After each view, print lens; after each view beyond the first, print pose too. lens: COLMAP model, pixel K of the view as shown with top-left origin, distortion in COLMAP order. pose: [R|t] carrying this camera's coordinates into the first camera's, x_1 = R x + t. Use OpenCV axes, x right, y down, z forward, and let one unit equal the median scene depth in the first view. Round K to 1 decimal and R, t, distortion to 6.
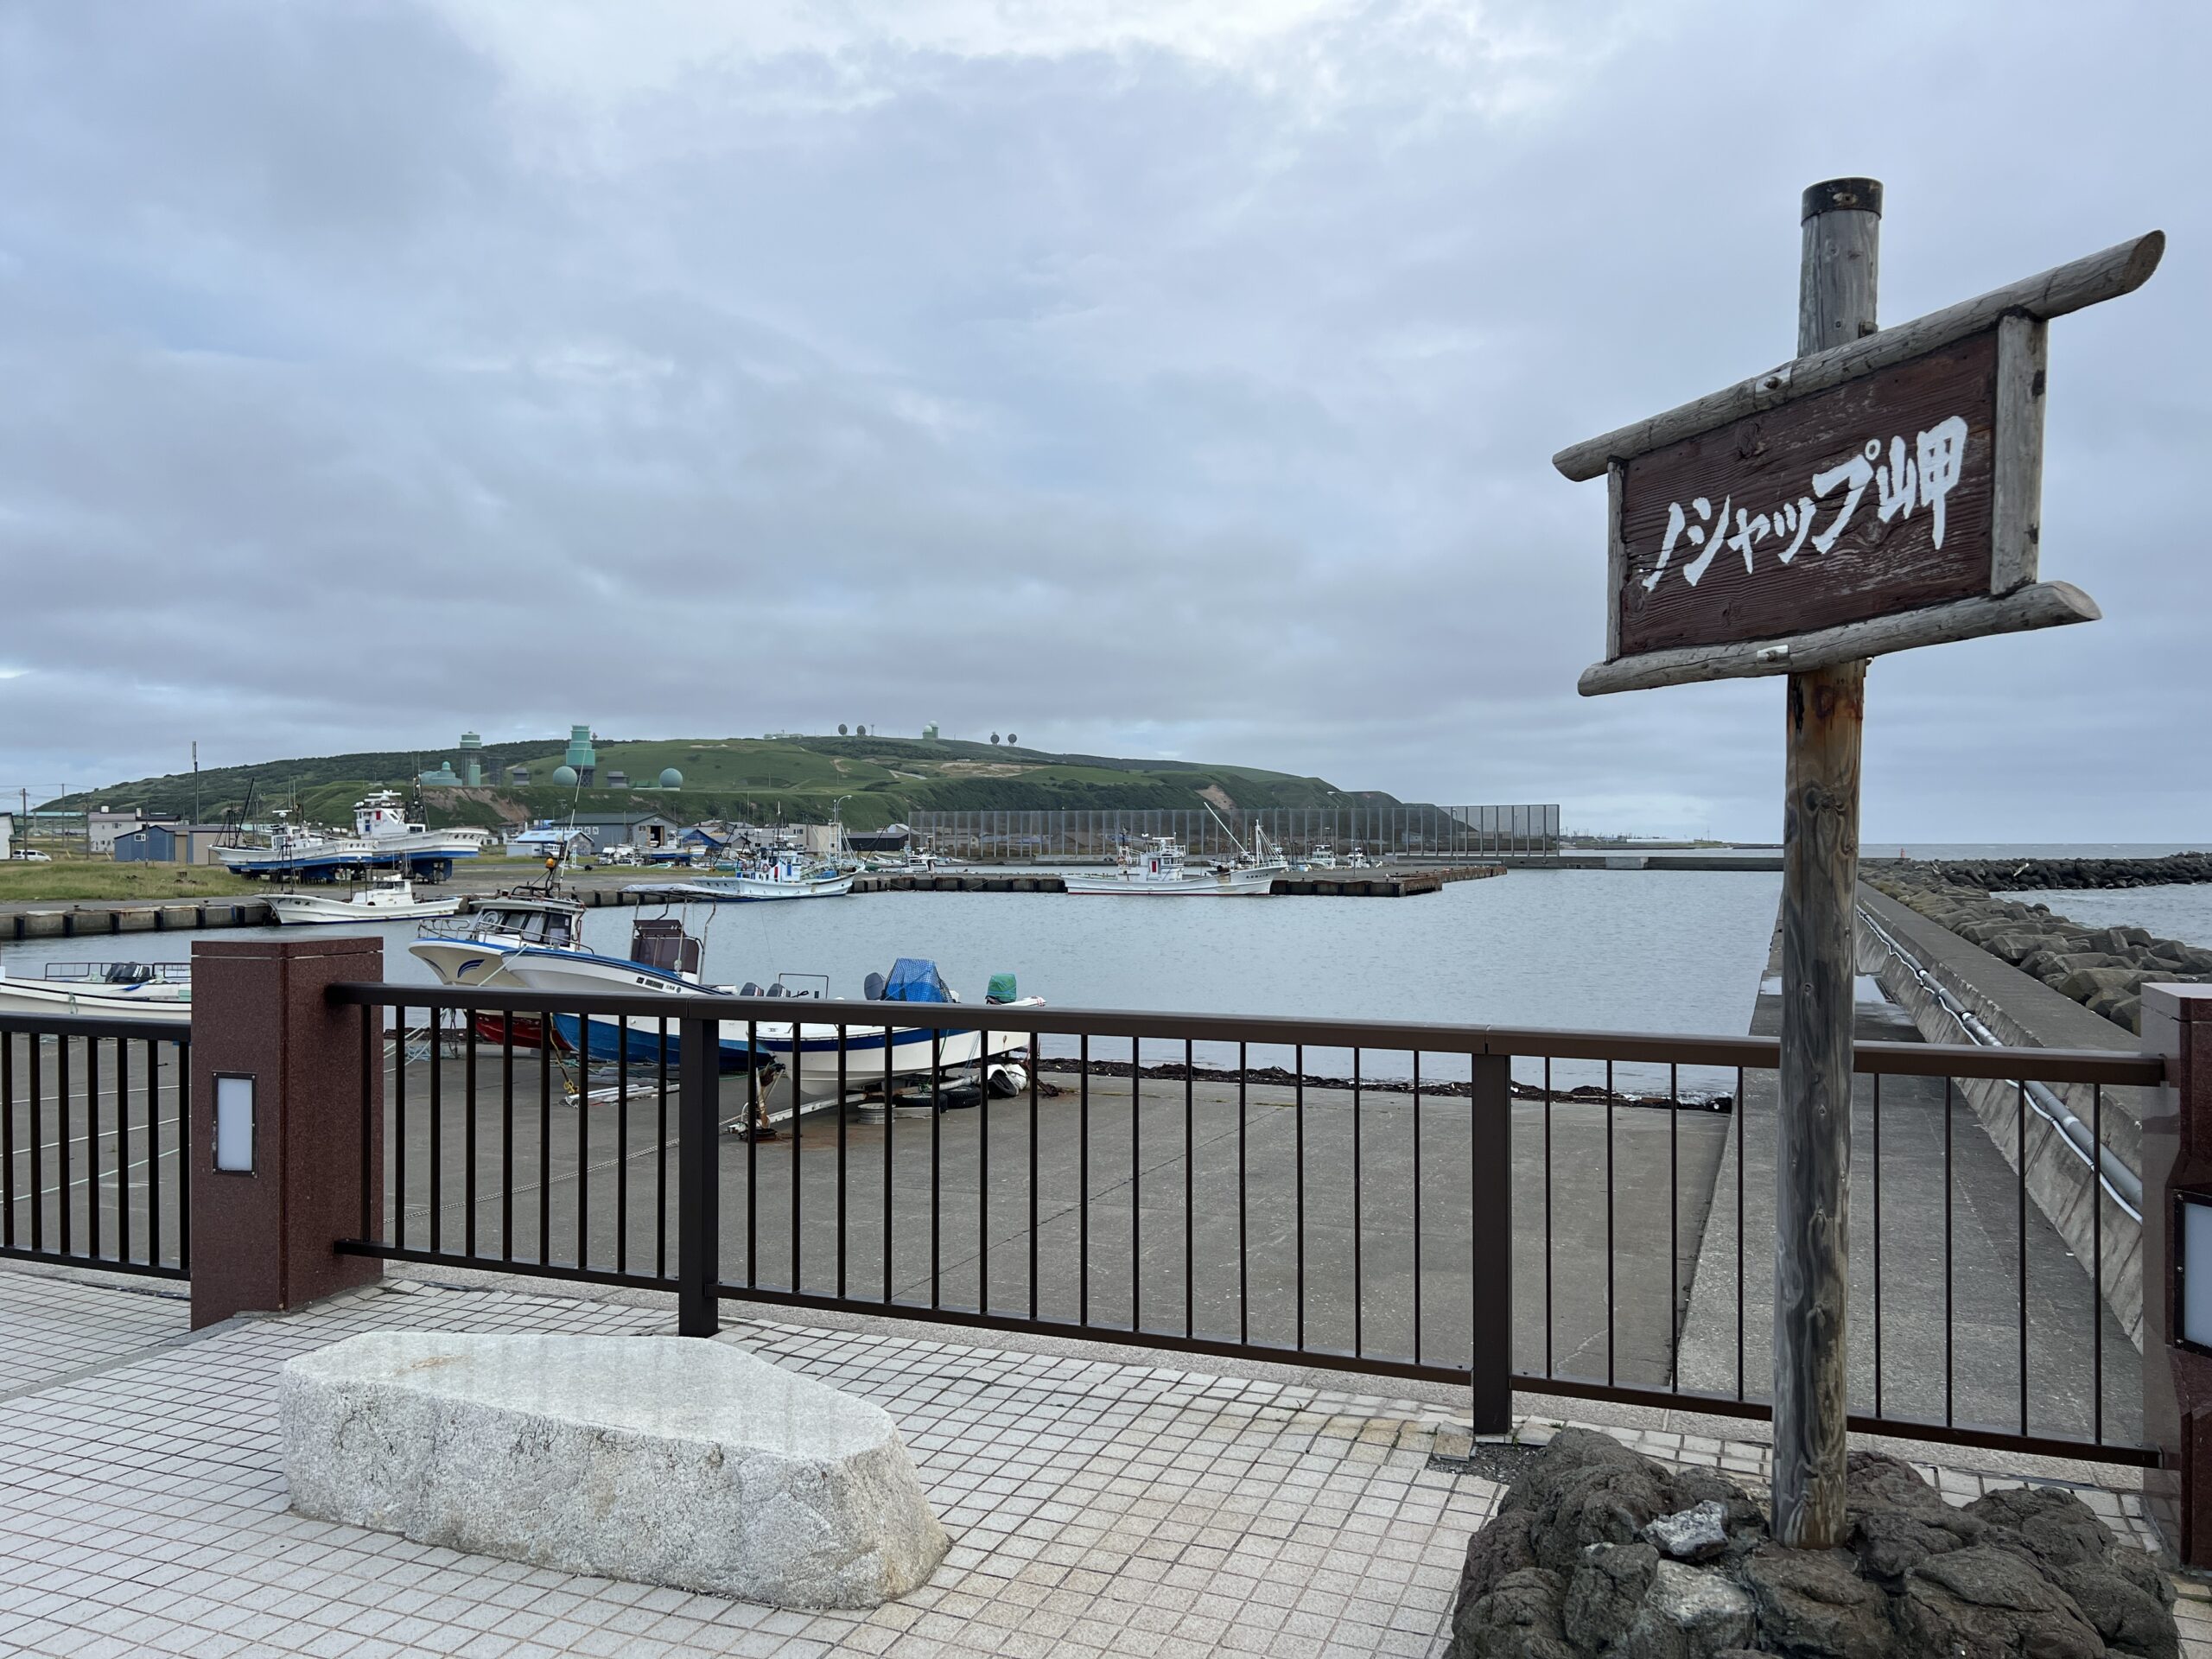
lens RADIAL K [[1689.9, 0, 1105.0], [0, 1689.9, 854.0], [0, 0, 1]] dist [0.042961, -0.044684]
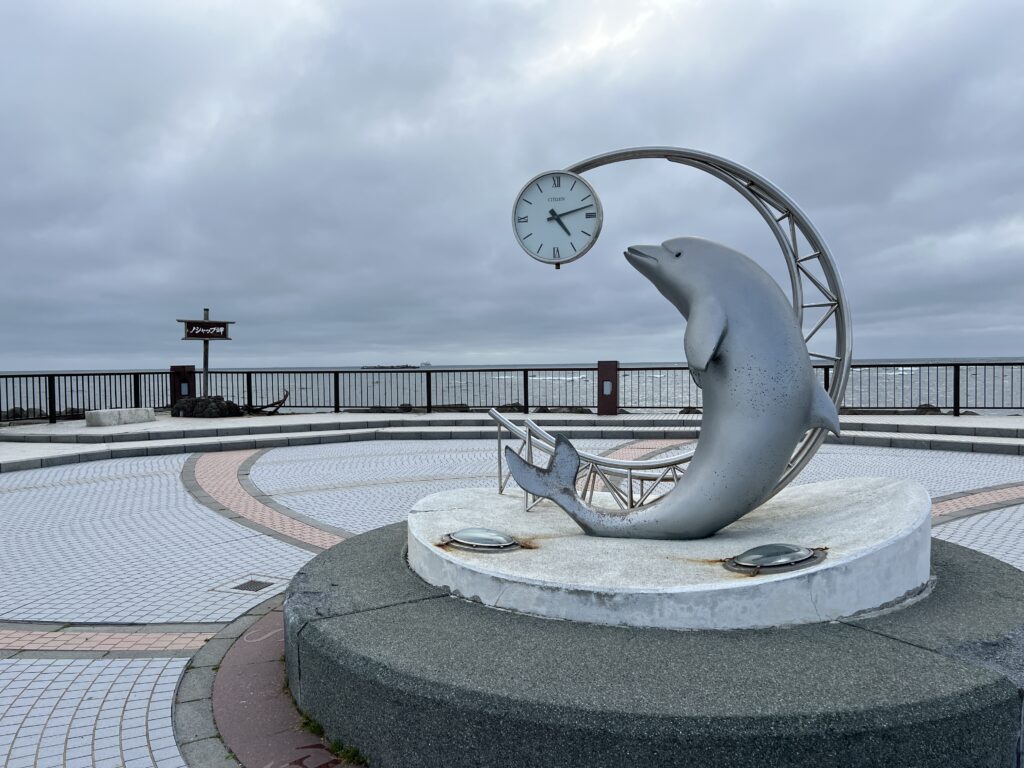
lens RADIAL K [[782.3, 0, 511.6], [0, 782.3, 395.3], [0, 0, 1]] dist [0.042961, -0.044684]
pose [[-0.126042, -0.032144, 0.991504, -6.482760], [0.021392, 0.999154, 0.035111, 0.183450], [-0.991794, 0.025636, -0.125247, -0.758070]]
